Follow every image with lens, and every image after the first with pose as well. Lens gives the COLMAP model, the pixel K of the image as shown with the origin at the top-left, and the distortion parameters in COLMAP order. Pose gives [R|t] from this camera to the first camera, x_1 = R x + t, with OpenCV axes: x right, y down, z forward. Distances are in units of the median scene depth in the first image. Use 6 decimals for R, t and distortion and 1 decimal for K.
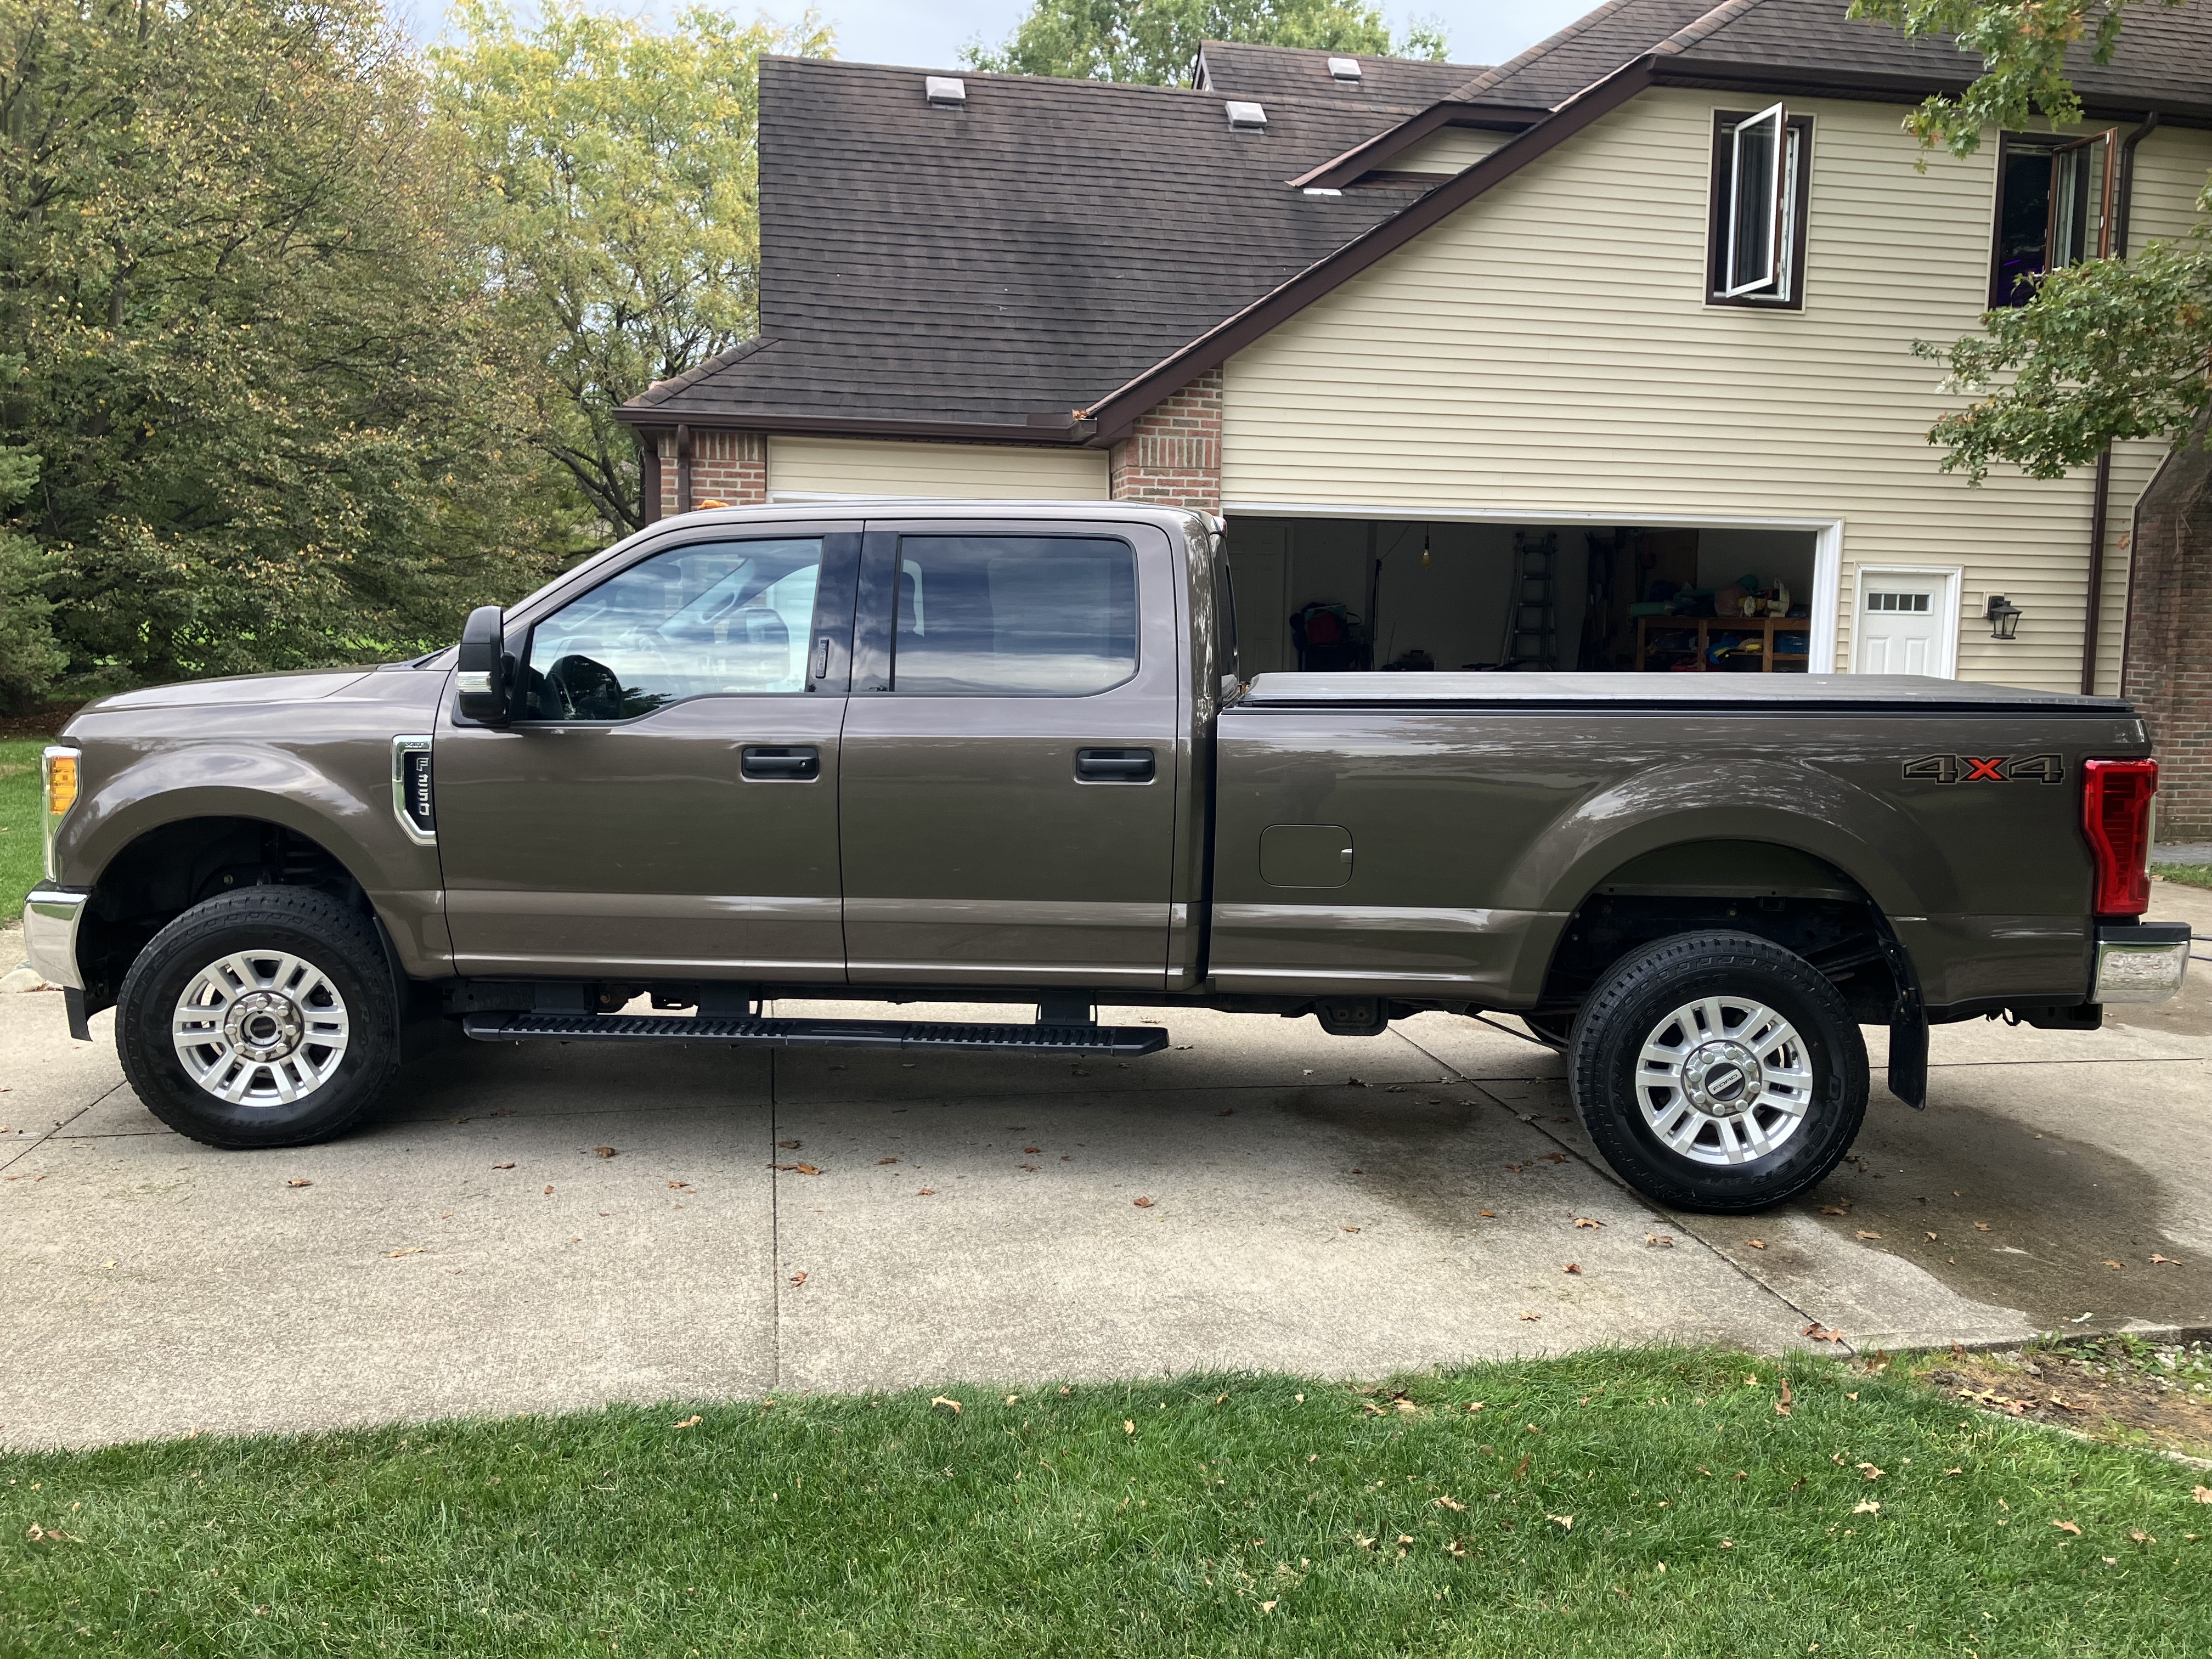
lens RADIAL K [[1797.7, 0, 1127.4], [0, 1797.7, 834.1], [0, 0, 1]] dist [0.024258, -0.028804]
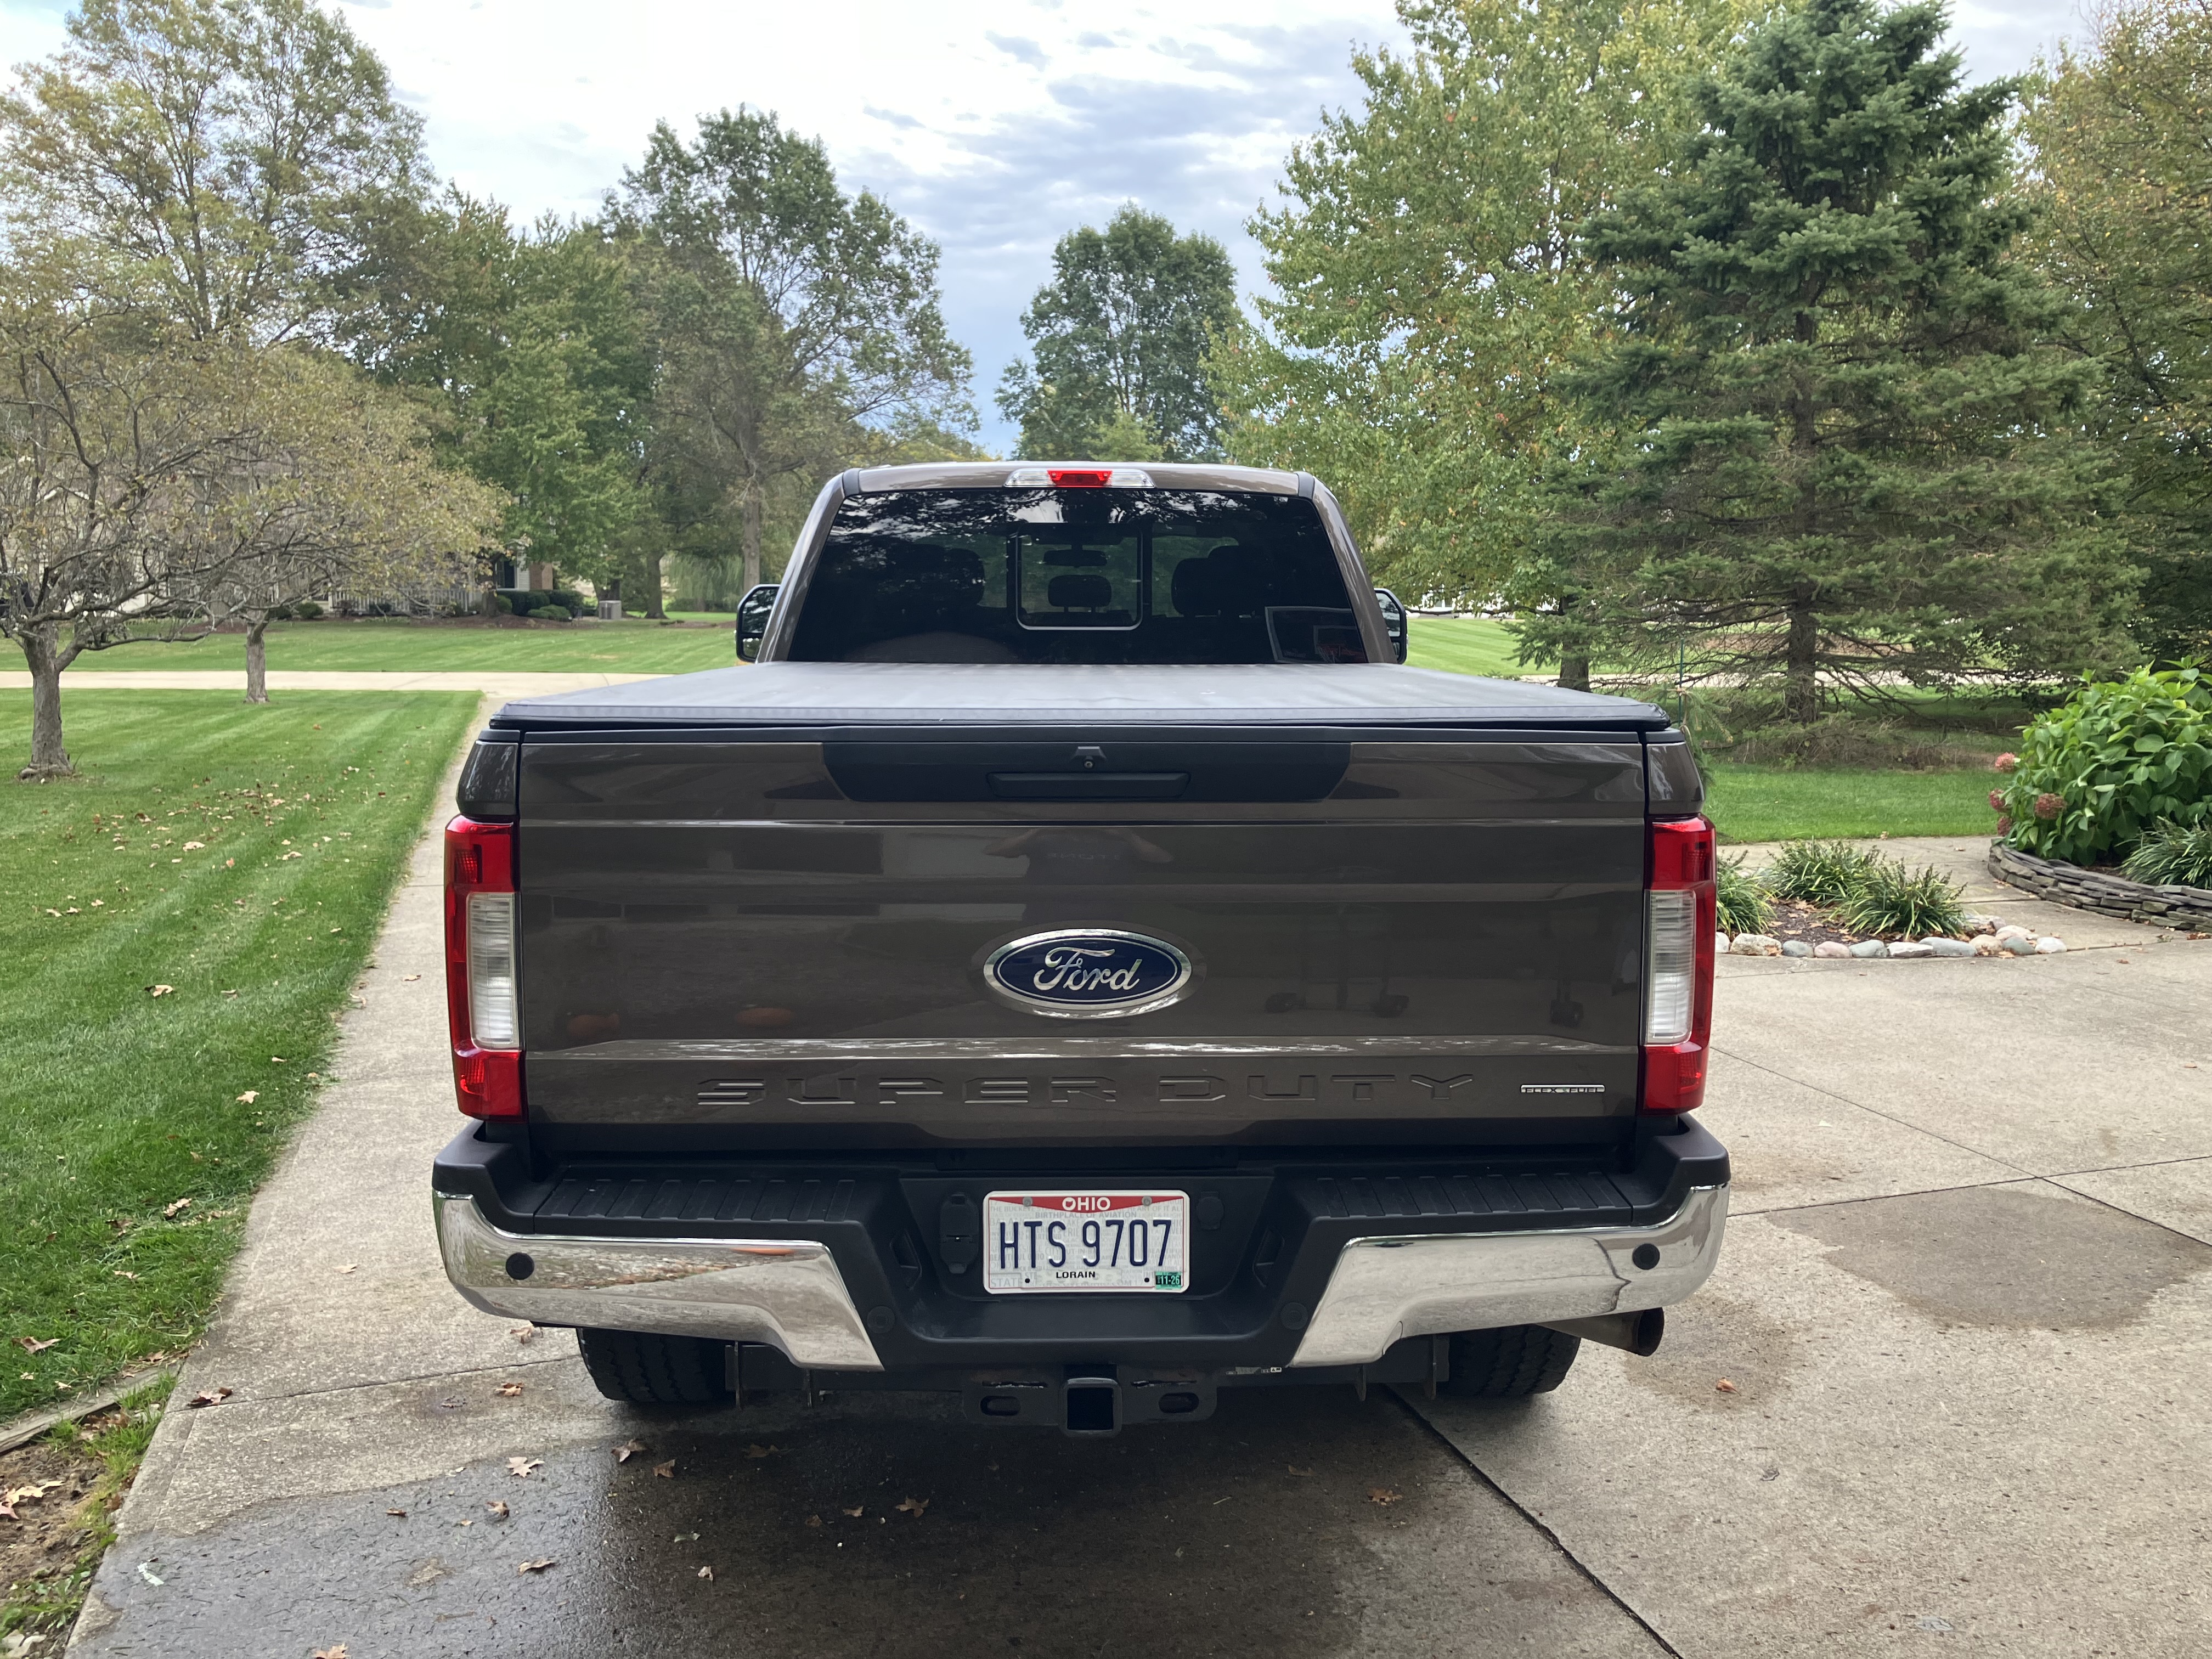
lens RADIAL K [[1797.7, 0, 1122.7], [0, 1797.7, 810.2], [0, 0, 1]] dist [0.024258, -0.028804]
pose [[0.121976, 0.102666, -0.987209, 0.975400], [-0.125871, 0.988205, 0.087217, -0.099722], [0.984519, 0.113623, 0.133460, 0.990969]]
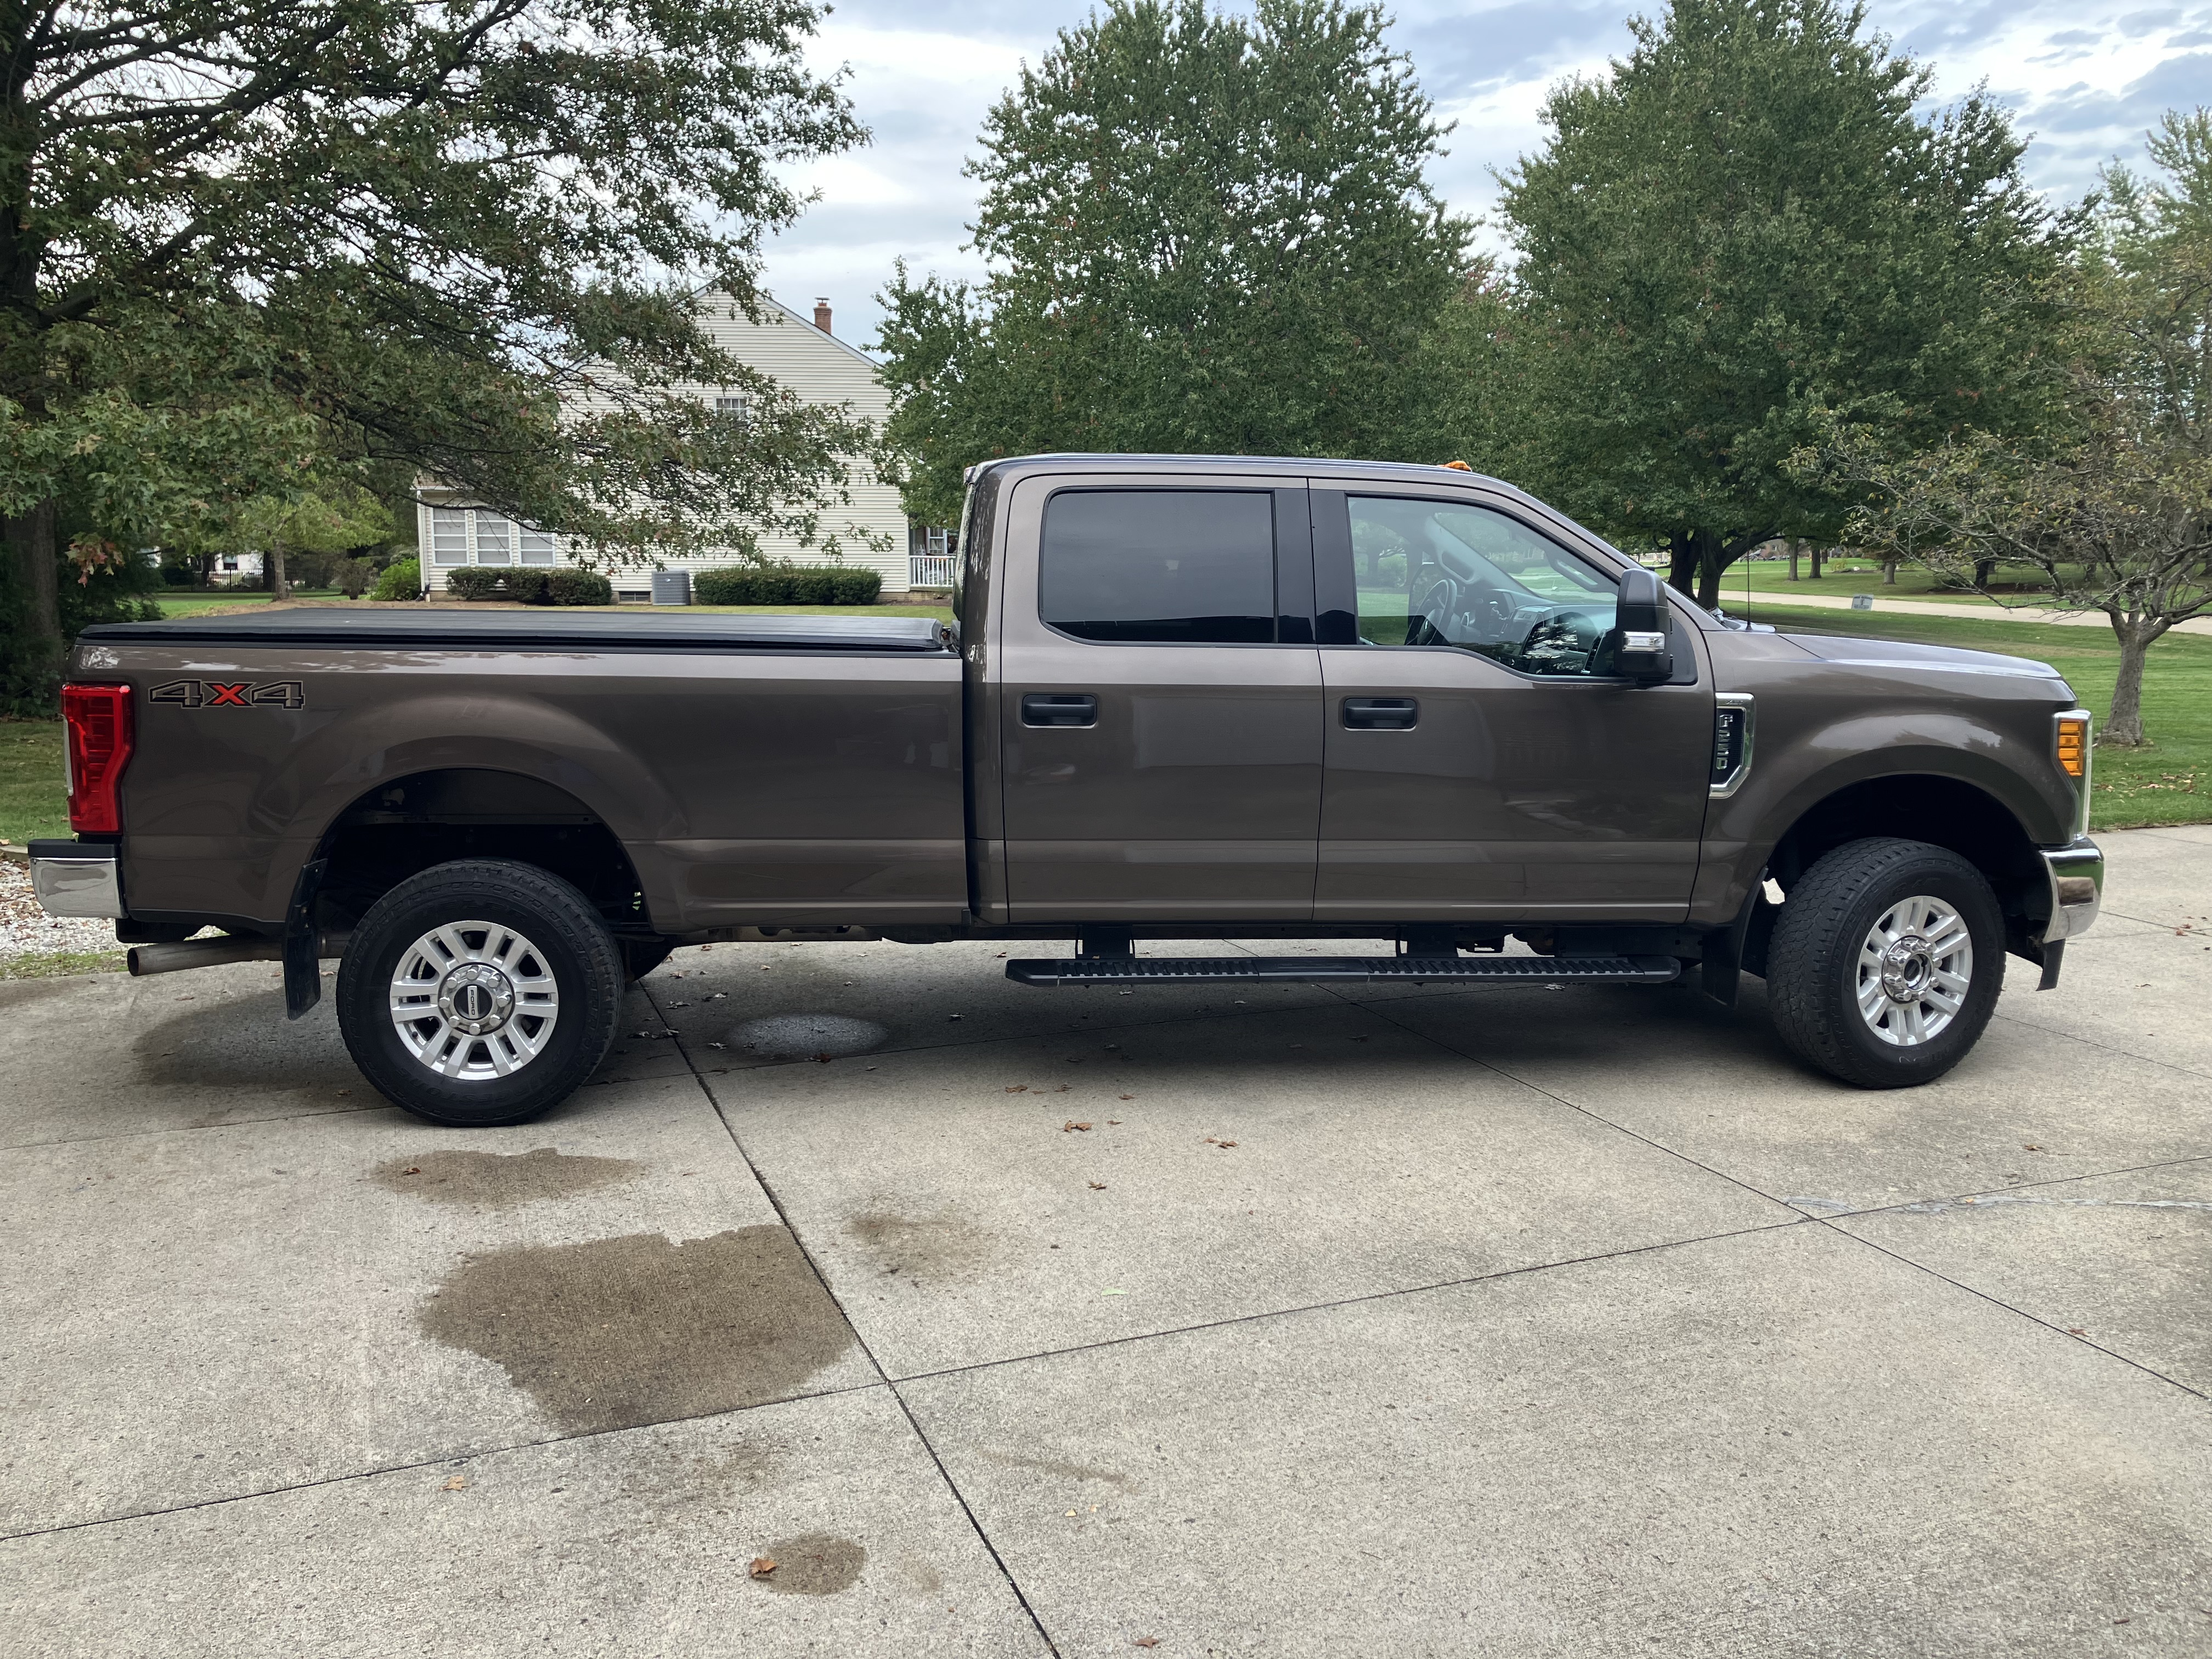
lens RADIAL K [[1797.7, 0, 1092.8], [0, 1797.7, 831.5], [0, 0, 1]] dist [0.024258, -0.028804]
pose [[-0.982374, 0.007354, -0.186781, 0.188383], [-0.044385, 0.961472, 0.271297, -0.278640], [0.181580, 0.274806, -0.944198, 2.194827]]
